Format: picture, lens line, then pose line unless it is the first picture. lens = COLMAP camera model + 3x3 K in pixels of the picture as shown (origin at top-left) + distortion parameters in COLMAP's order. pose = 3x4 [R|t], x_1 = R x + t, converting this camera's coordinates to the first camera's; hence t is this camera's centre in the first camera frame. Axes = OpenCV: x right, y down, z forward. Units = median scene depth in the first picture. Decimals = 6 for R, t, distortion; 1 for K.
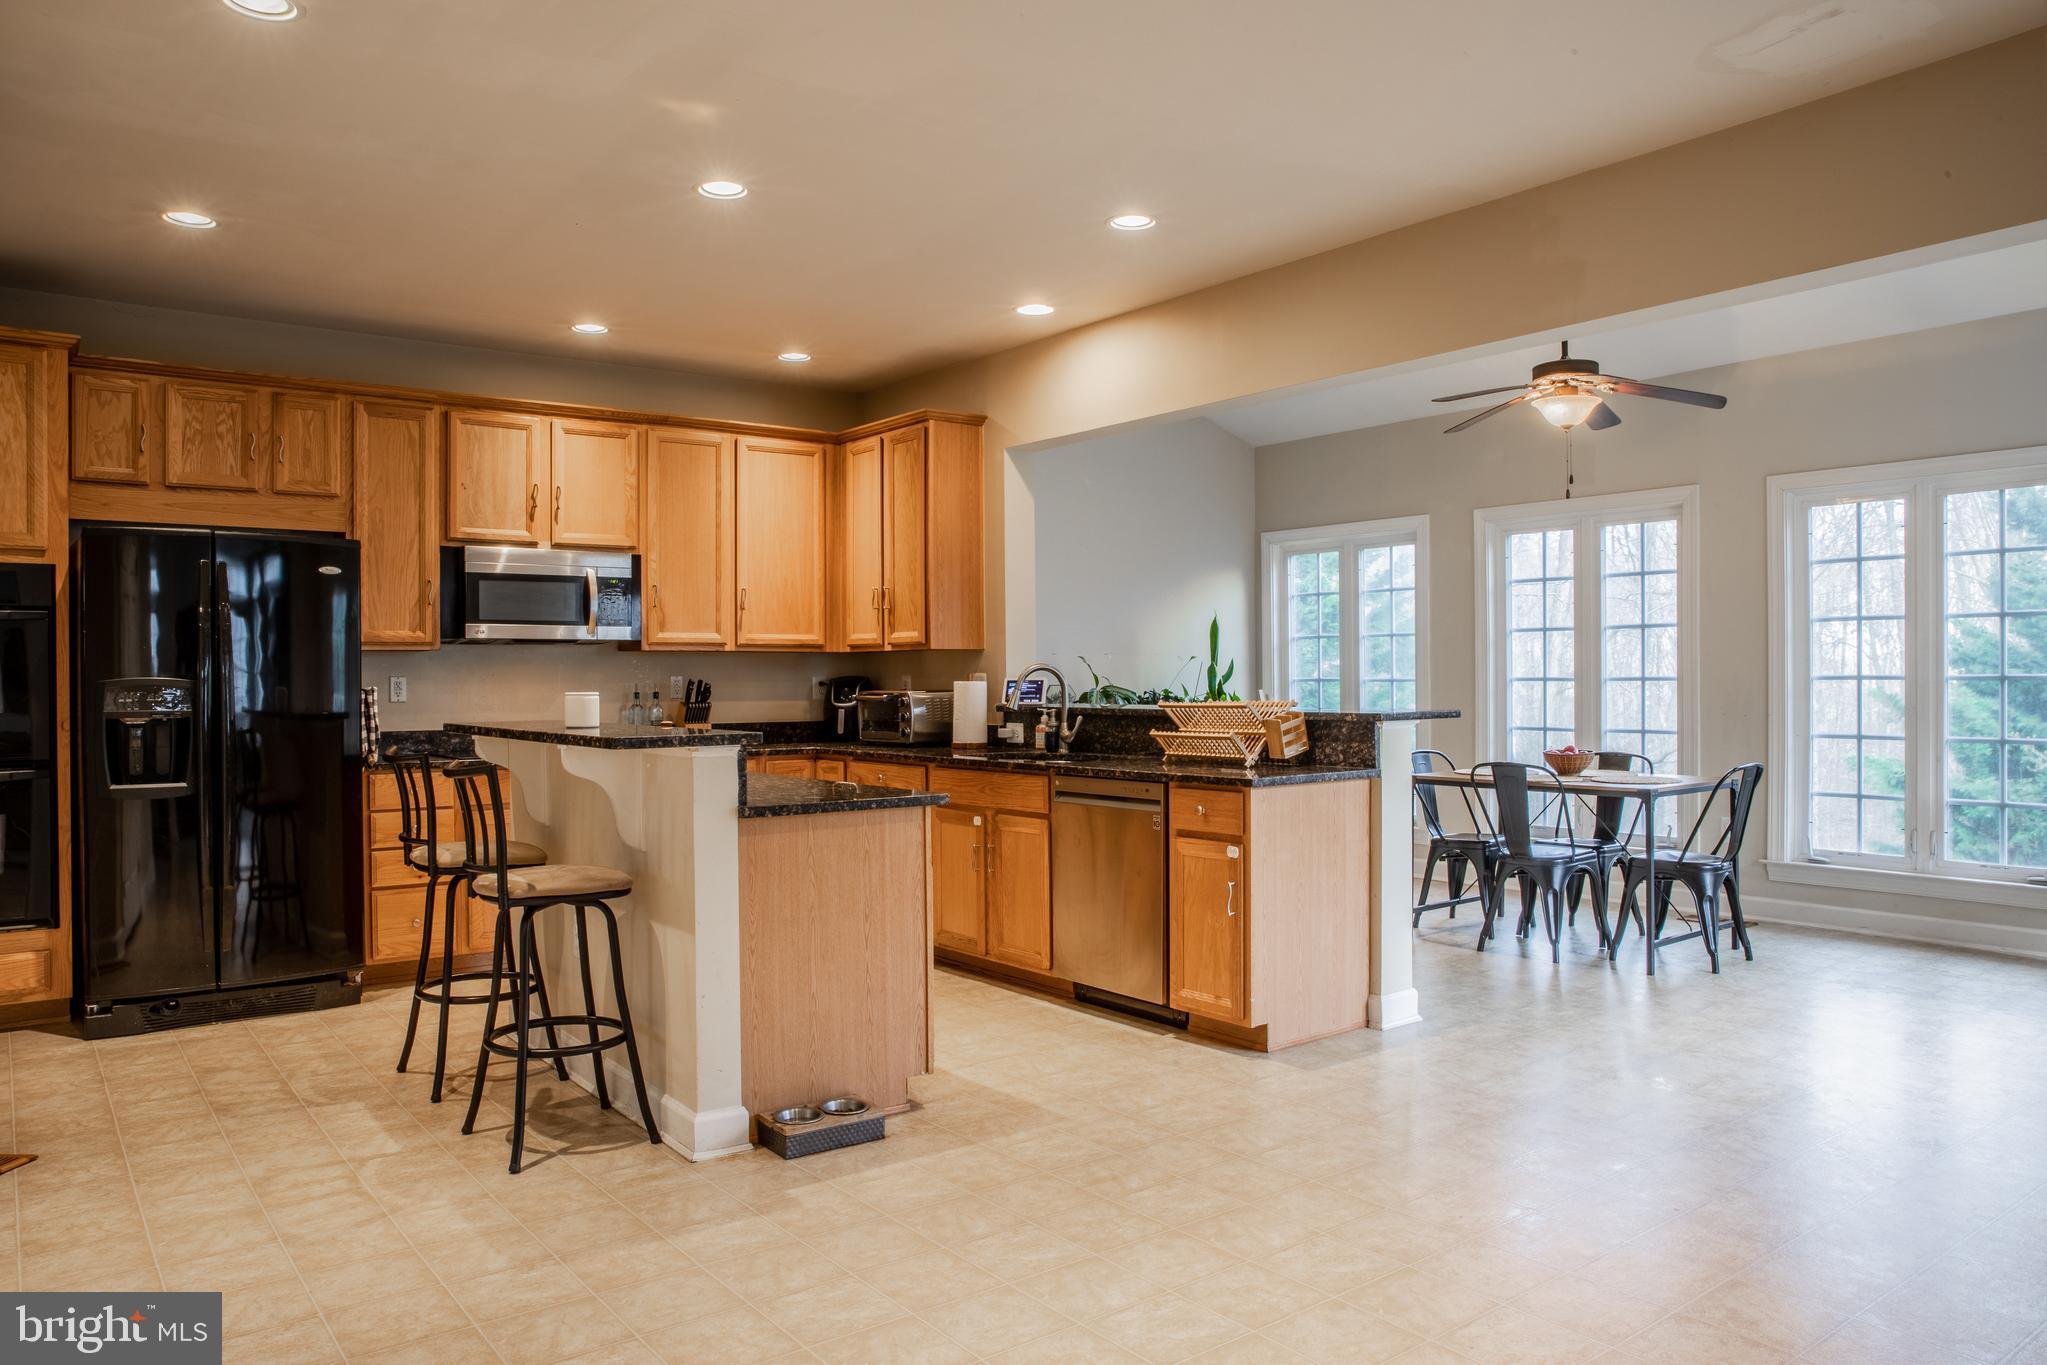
lens RADIAL K [[1410.3, 0, 1026.5], [0, 1410.3, 674.7], [0, 0, 1]] dist [-0.102767, 0.087832]
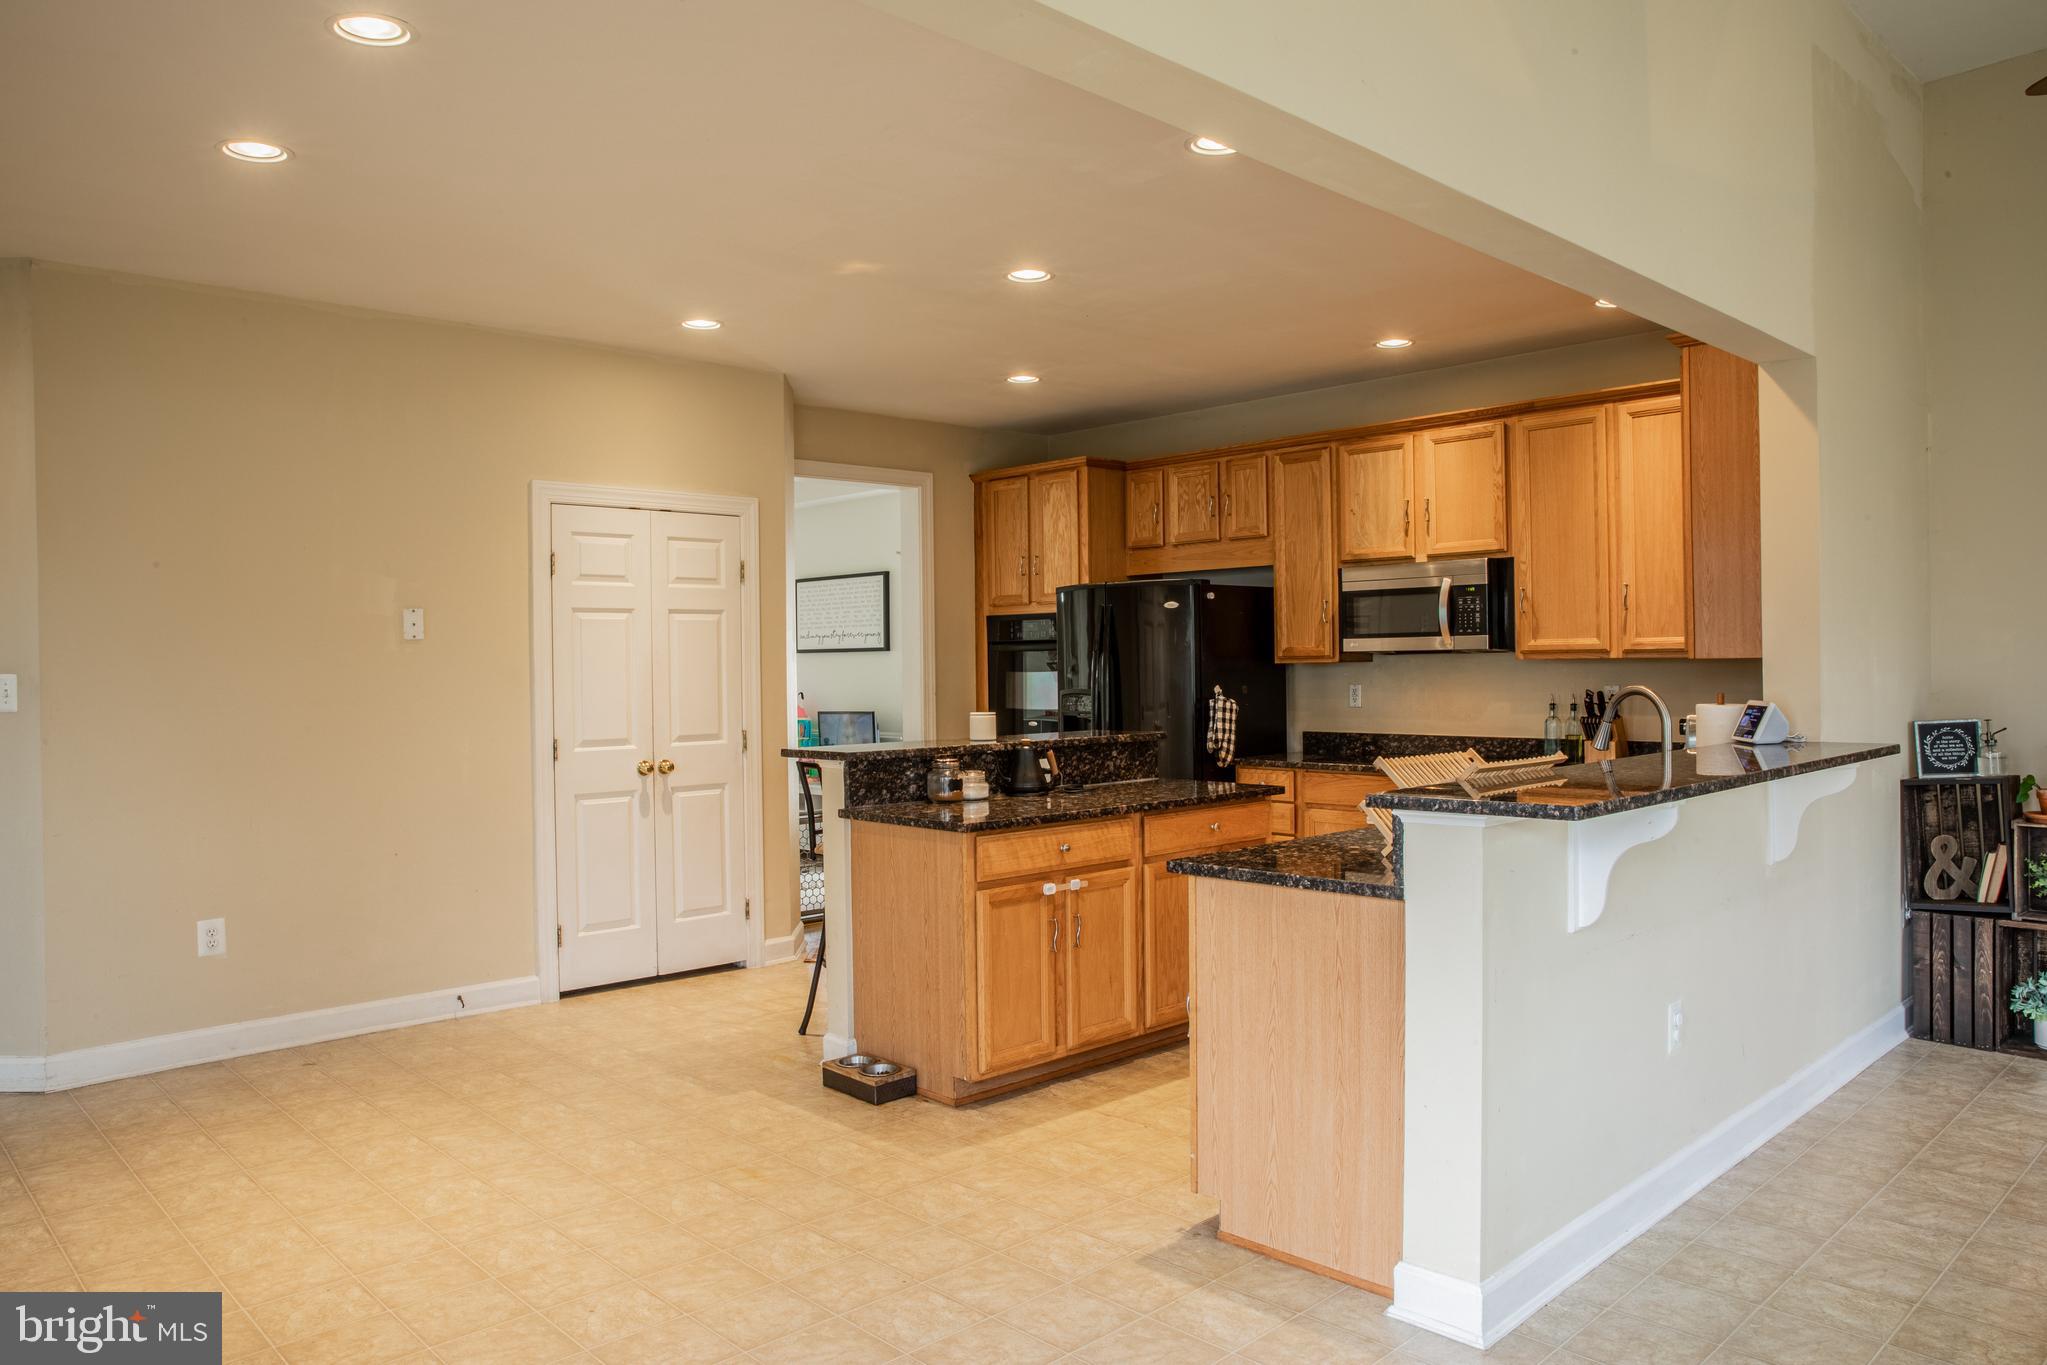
lens RADIAL K [[1410.3, 0, 1026.5], [0, 1410.3, 674.7], [0, 0, 1]] dist [-0.102767, 0.087832]
pose [[0.102138, 0.012999, -0.994685, 0.703612], [0.014135, 0.999795, 0.014517, -0.028983], [0.994670, -0.015542, 0.101933, 0.664388]]
